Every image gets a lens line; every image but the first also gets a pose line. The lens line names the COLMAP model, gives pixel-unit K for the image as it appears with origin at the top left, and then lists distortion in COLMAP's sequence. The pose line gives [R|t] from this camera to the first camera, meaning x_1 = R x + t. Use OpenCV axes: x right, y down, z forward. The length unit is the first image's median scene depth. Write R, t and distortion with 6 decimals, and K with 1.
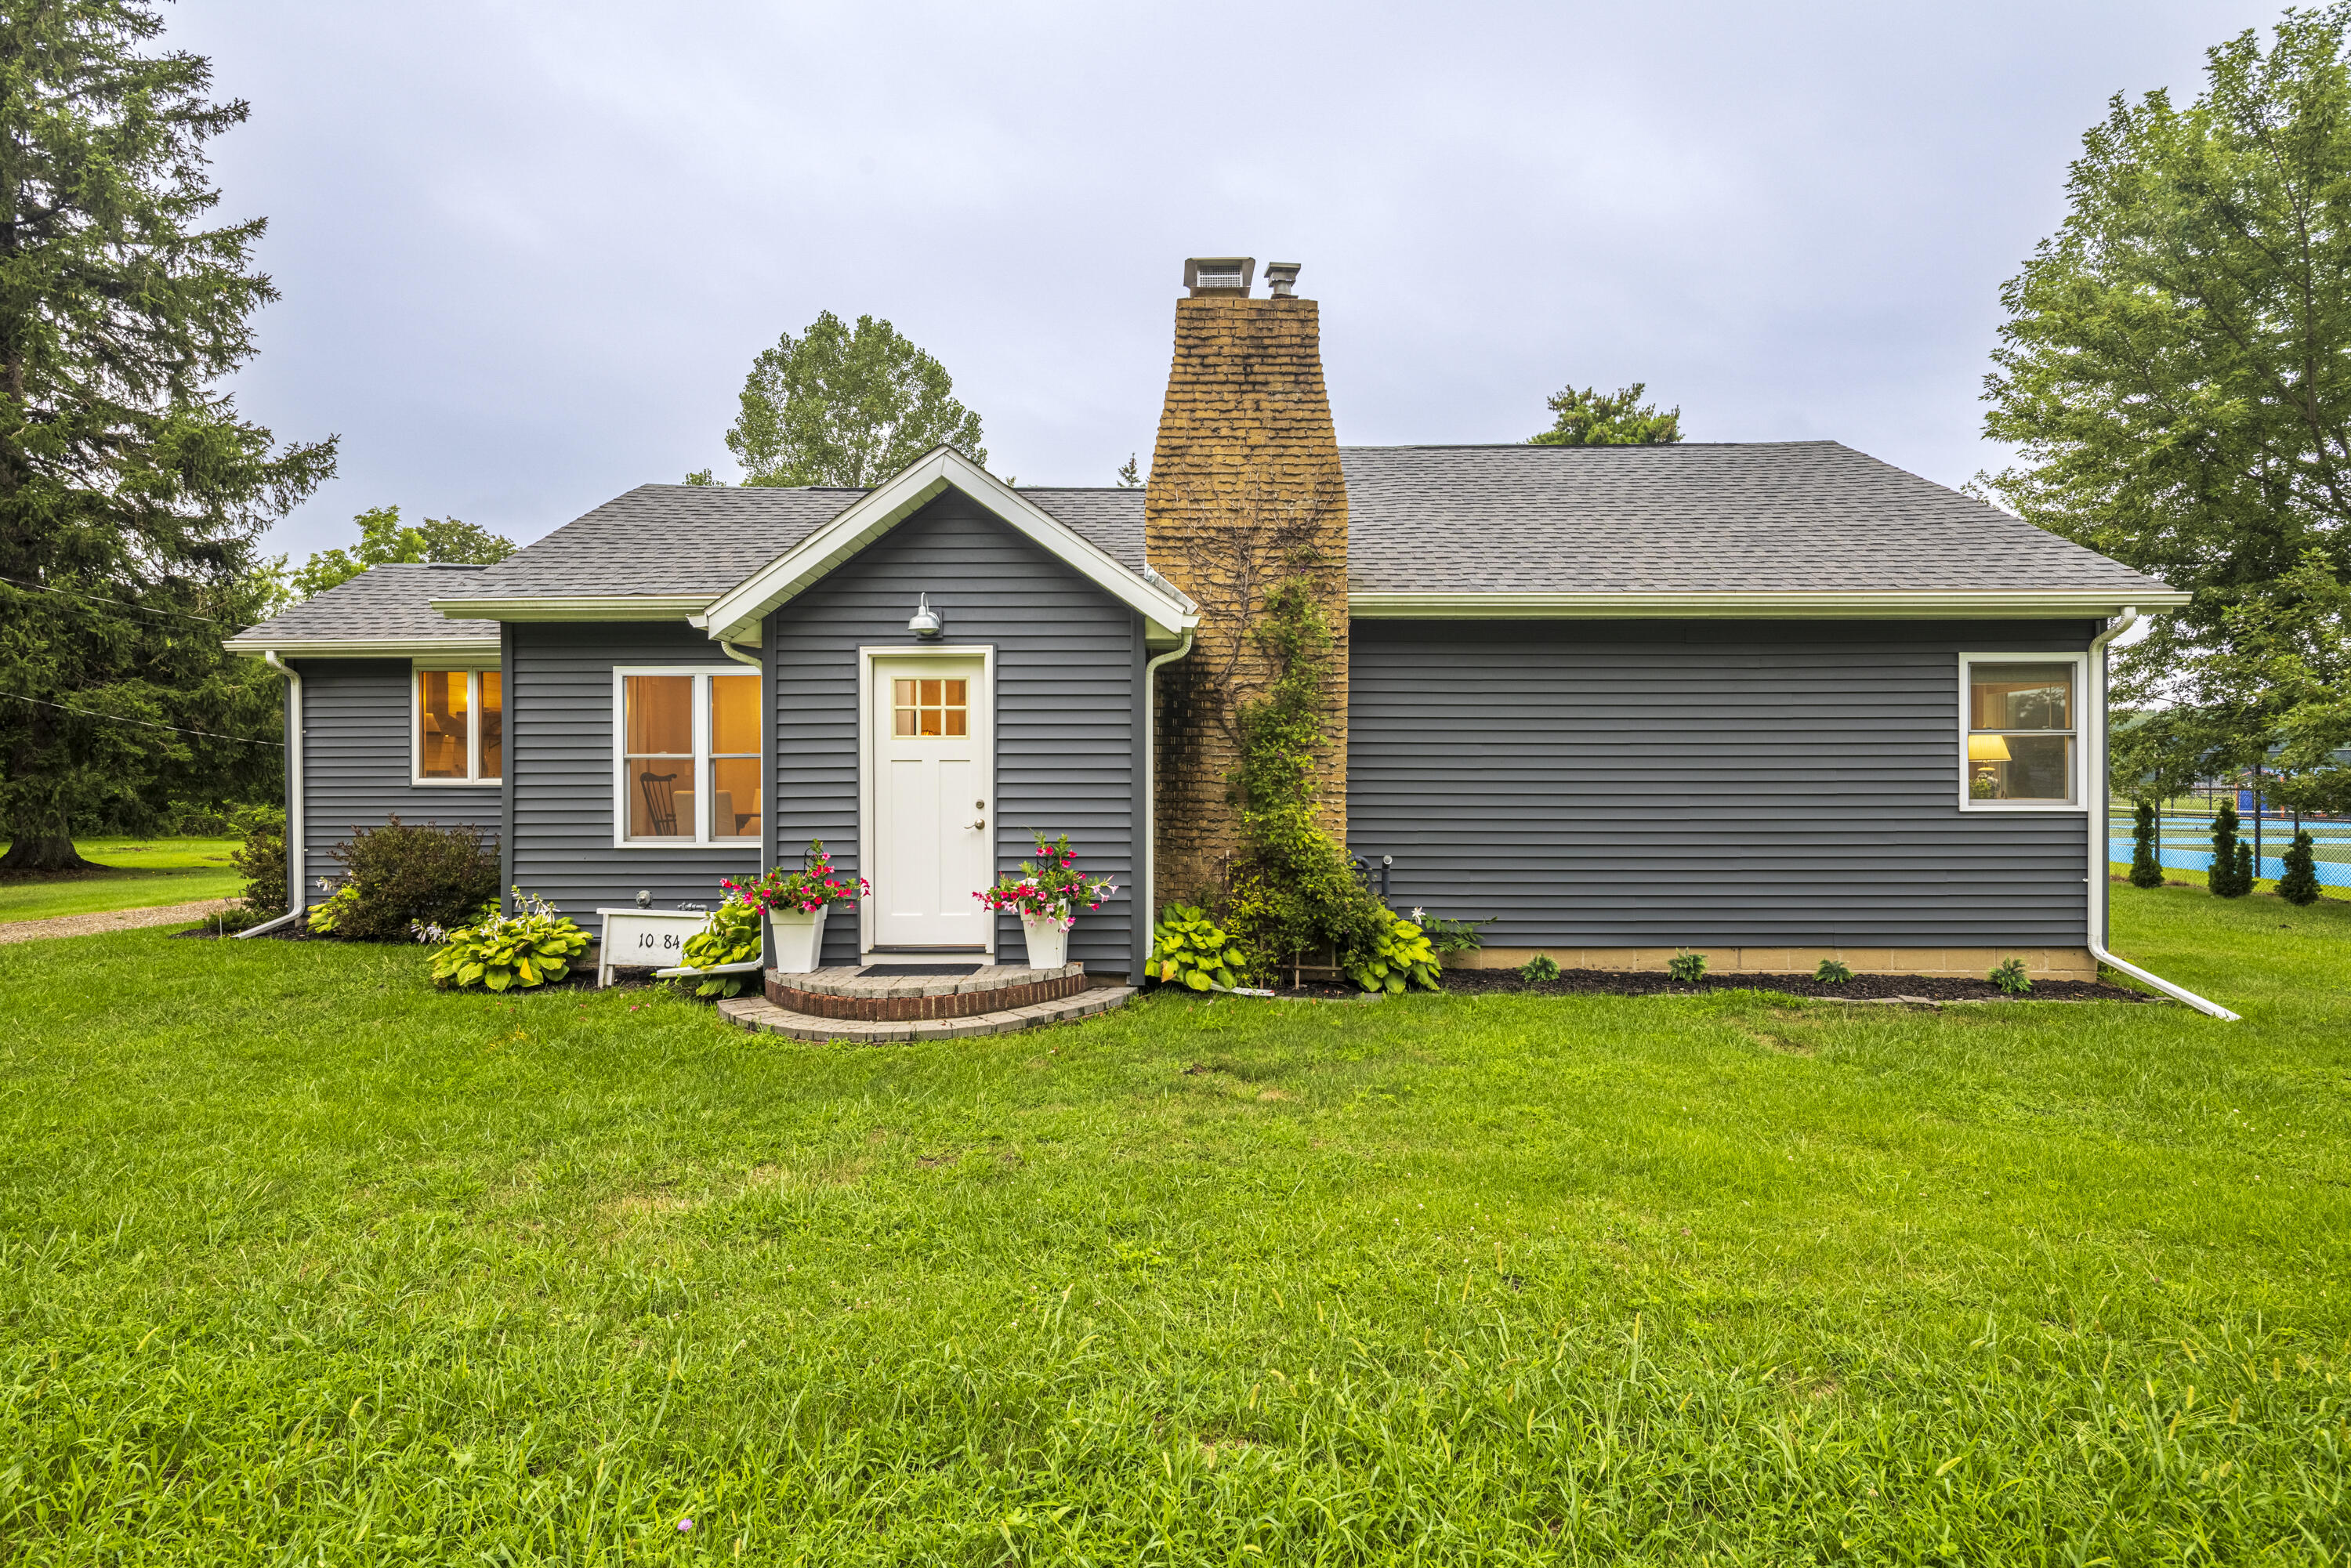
lens RADIAL K [[1144.0, 0, 1174.1], [0, 1144.0, 777.2], [0, 0, 1]] dist [0.000386, -0.000268]
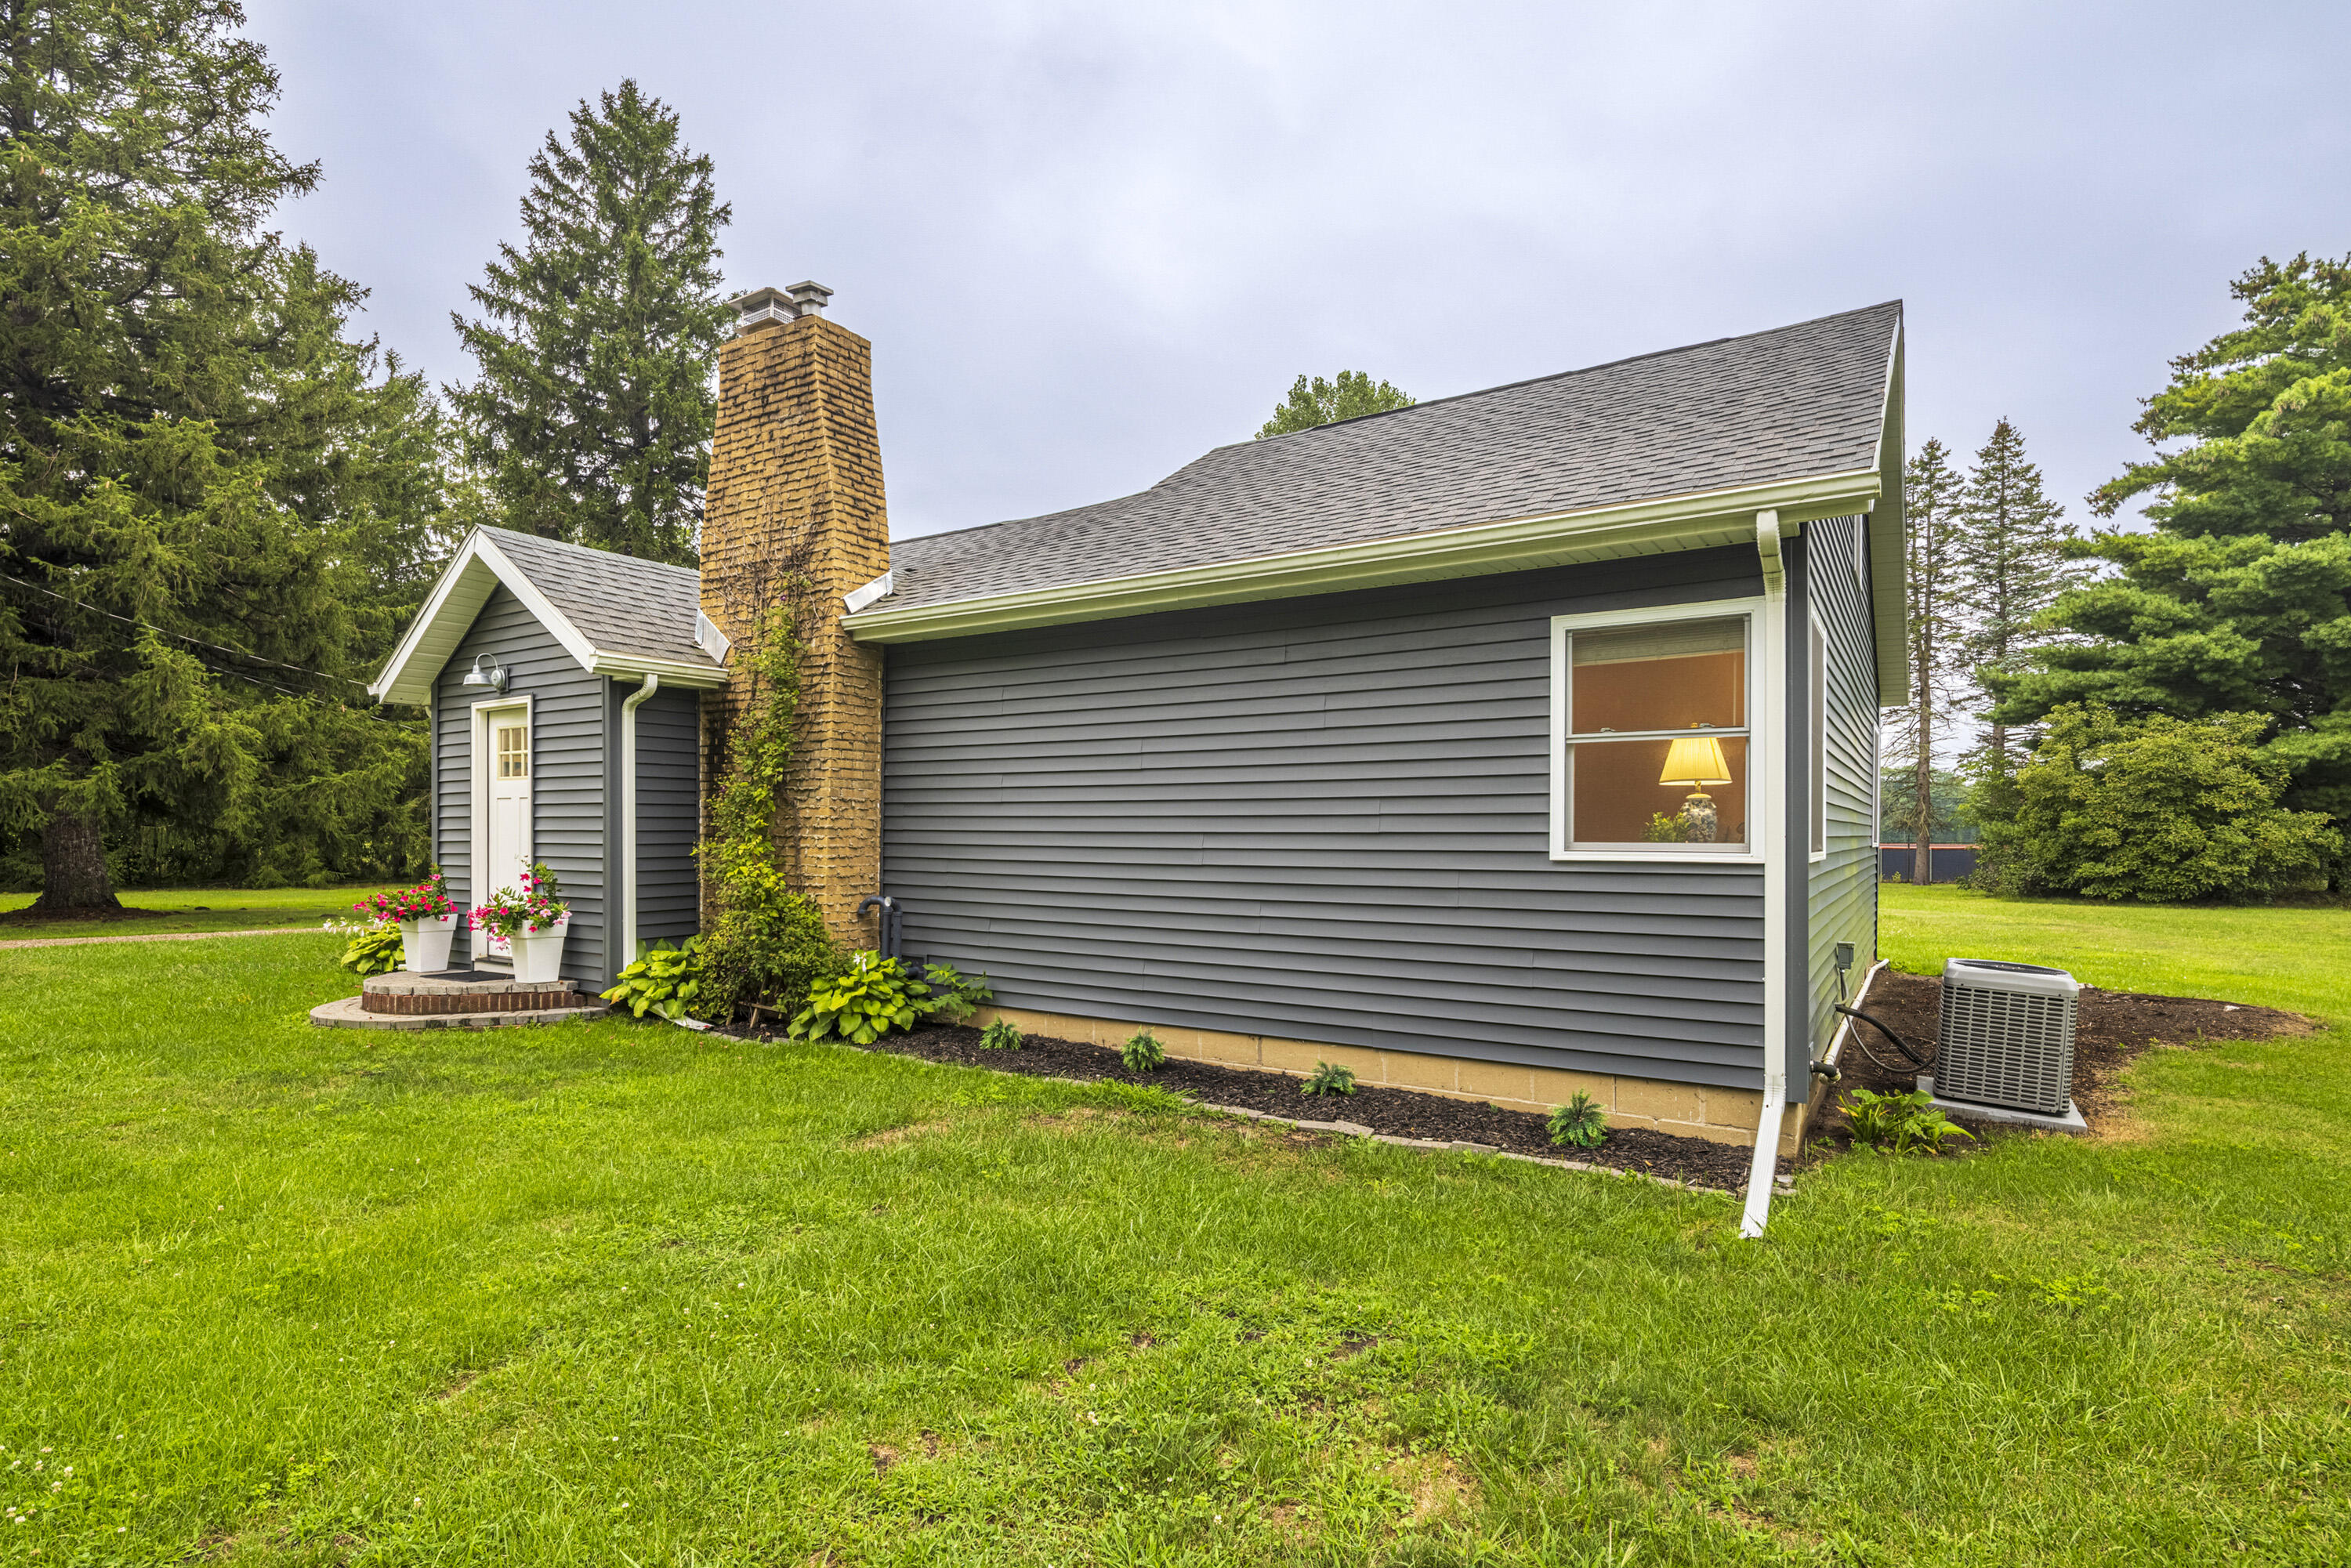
lens RADIAL K [[1167.6, 0, 1176.1], [0, 1167.6, 837.9], [0, 0, 1]] dist [0.002038, -0.001283]
pose [[0.839900, 0.006101, -0.542706, 0.915344], [-0.005482, 0.999981, 0.002757, 0.017347], [0.542713, 0.000660, 0.839918, 0.343818]]
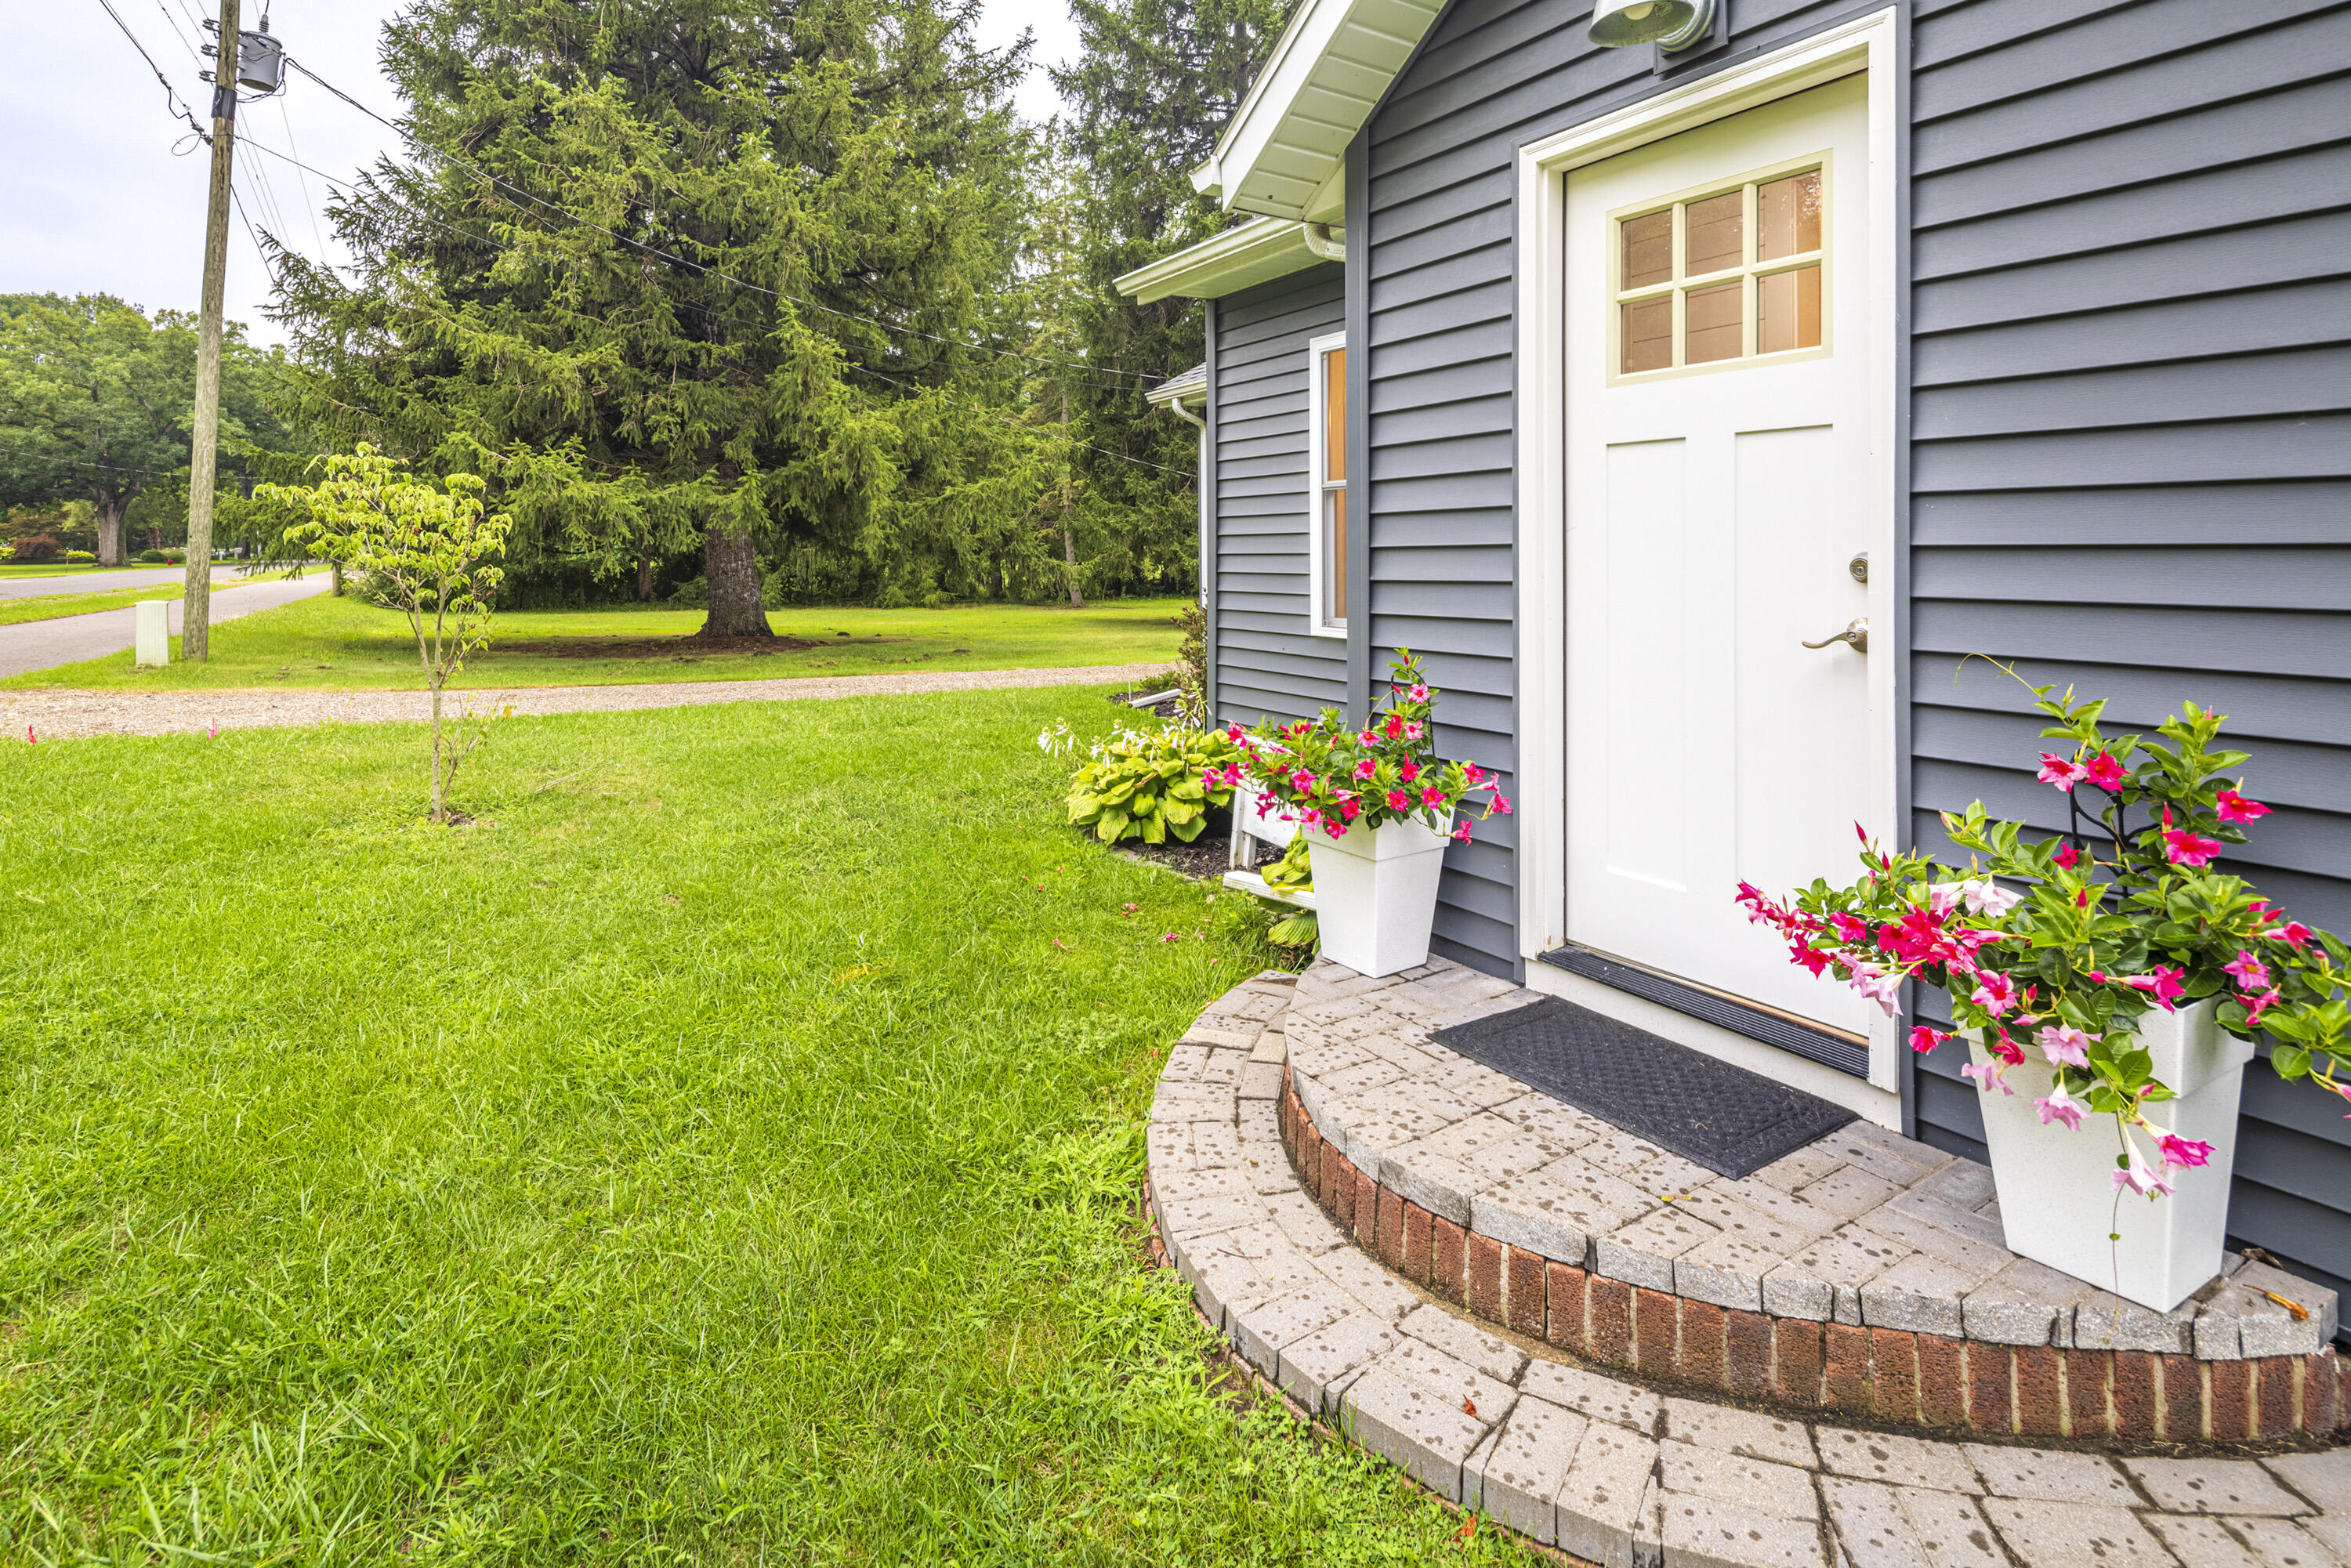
lens RADIAL K [[1144.8, 0, 1171.6], [0, 1144.8, 561.4], [0, 0, 1]] dist [0.002174, -0.000188]
pose [[0.549964, 0.007152, -0.835158, -0.018134], [0.000948, 0.999957, 0.009188, 0.017561], [0.835188, -0.005844, 0.549933, 0.633618]]
